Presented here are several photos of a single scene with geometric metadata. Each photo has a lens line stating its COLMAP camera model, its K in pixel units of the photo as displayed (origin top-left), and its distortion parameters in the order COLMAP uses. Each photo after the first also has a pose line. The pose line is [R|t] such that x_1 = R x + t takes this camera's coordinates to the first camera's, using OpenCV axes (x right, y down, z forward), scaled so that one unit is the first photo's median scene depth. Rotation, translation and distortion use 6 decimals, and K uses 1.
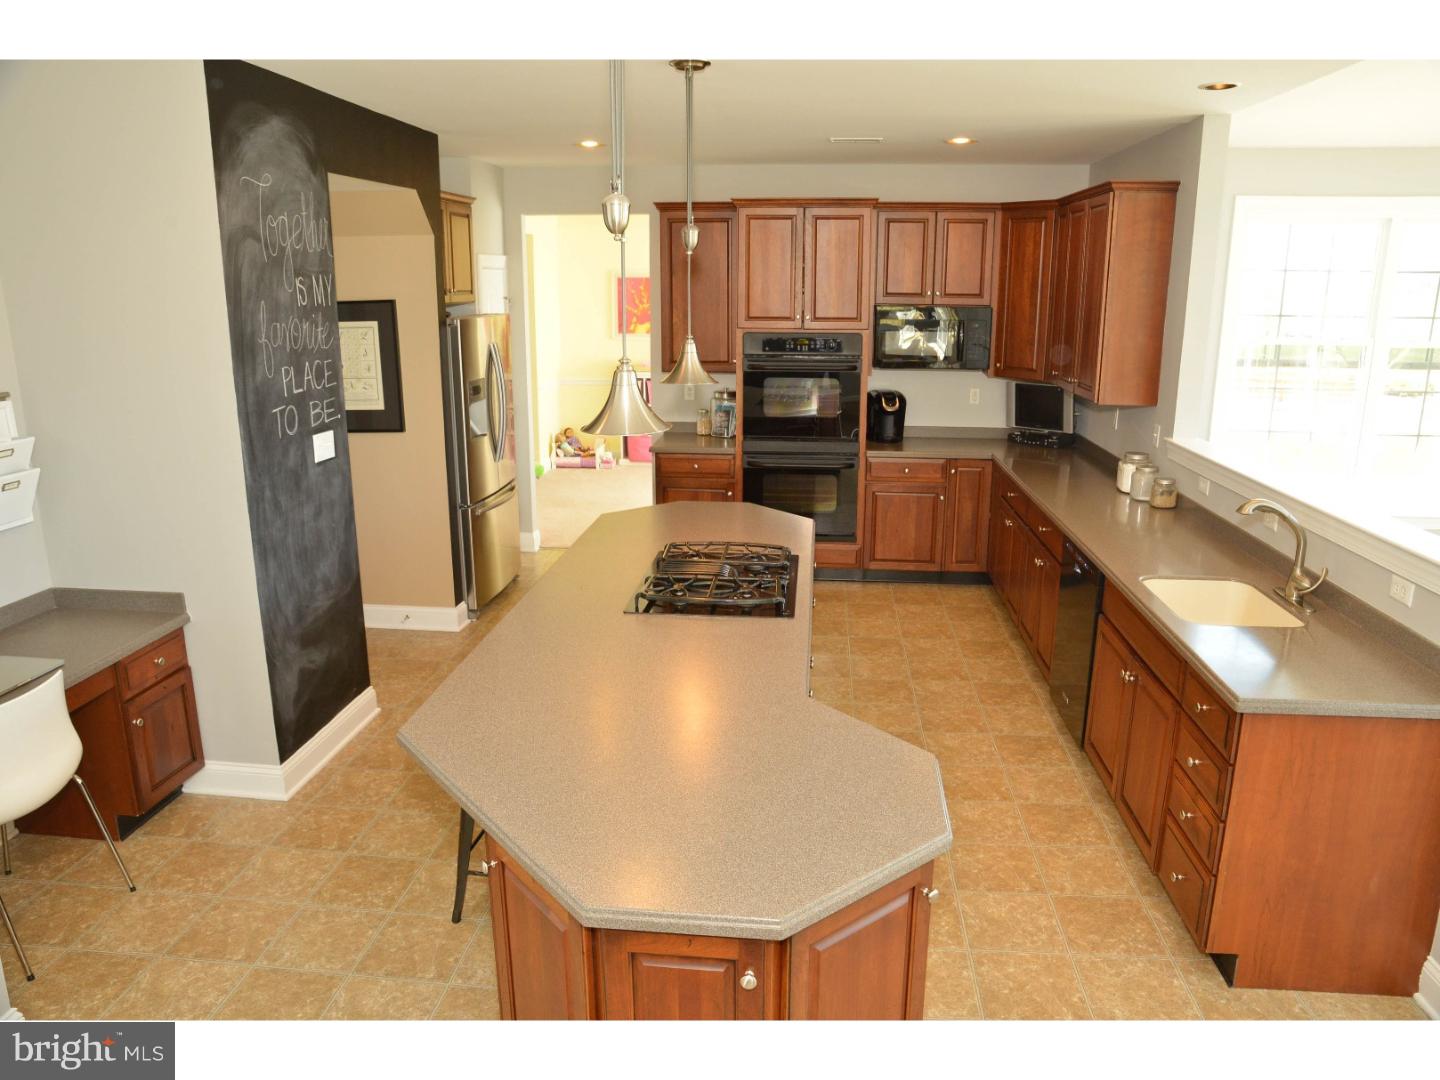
lens RADIAL K [[996.5, 0, 719.0], [0, 996.5, 539.8], [0, 0, 1]] dist [-0.074225, 0.004948]
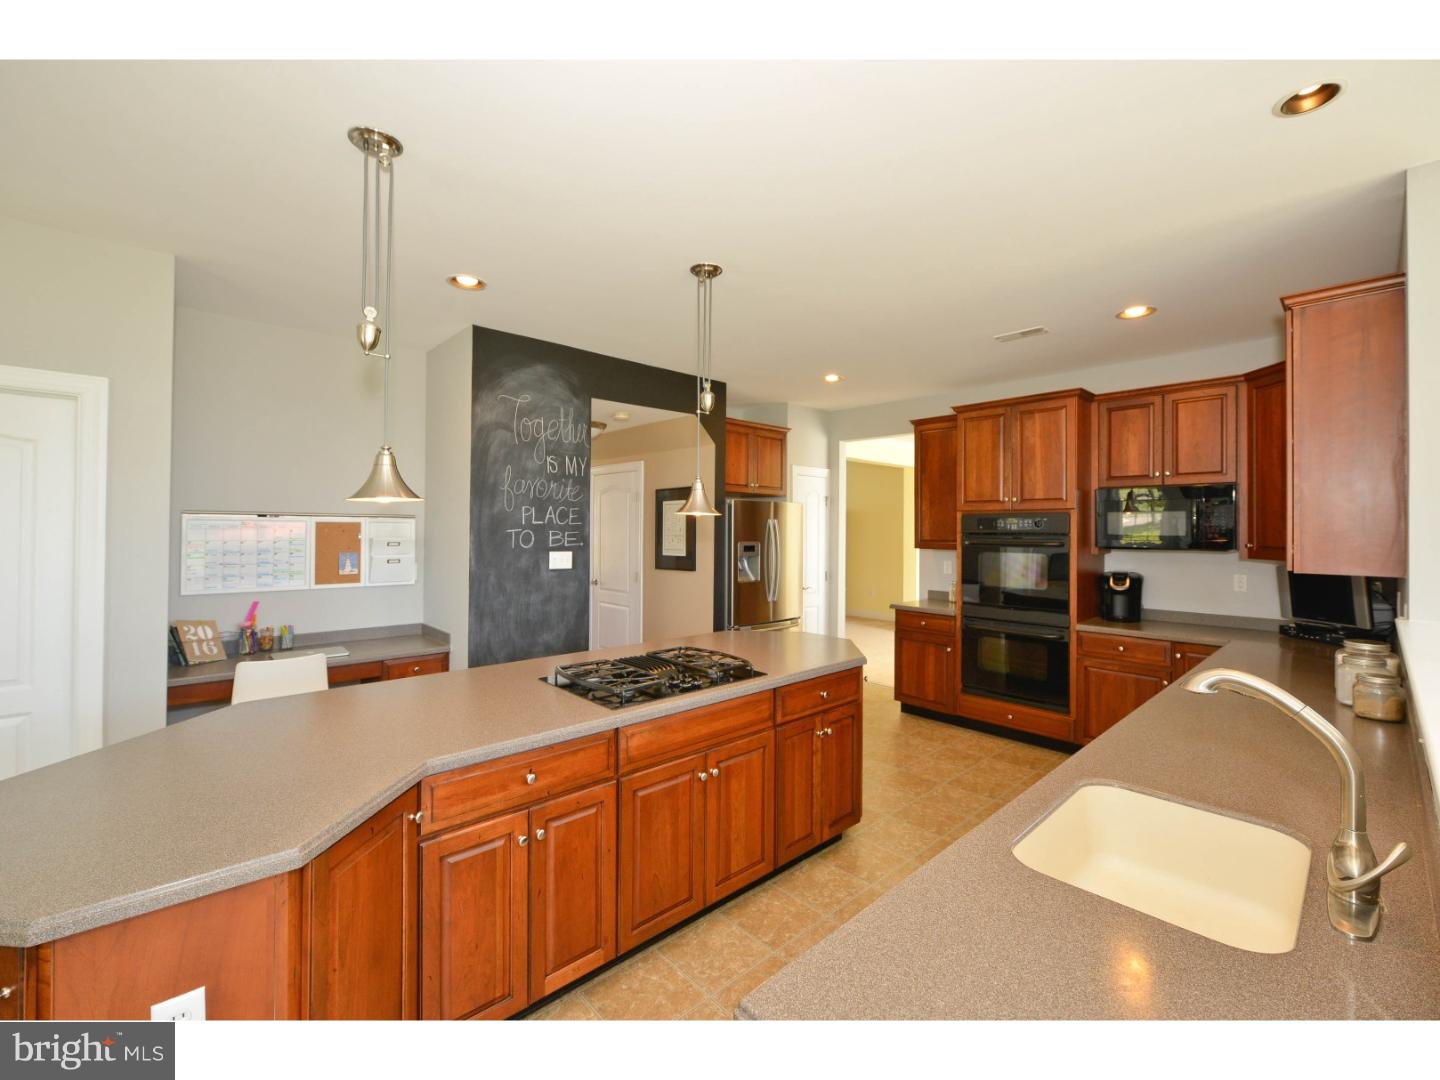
lens RADIAL K [[610.2, 0, 715.8], [0, 610.2, 530.2], [0, 0, 1]] dist [-0.002991, -0.000005]
pose [[0.748455, 0.007140, -0.663147, 0.460028], [-0.174045, 0.967008, -0.186023, -0.001880], [0.639940, 0.254647, 0.725004, 0.447220]]
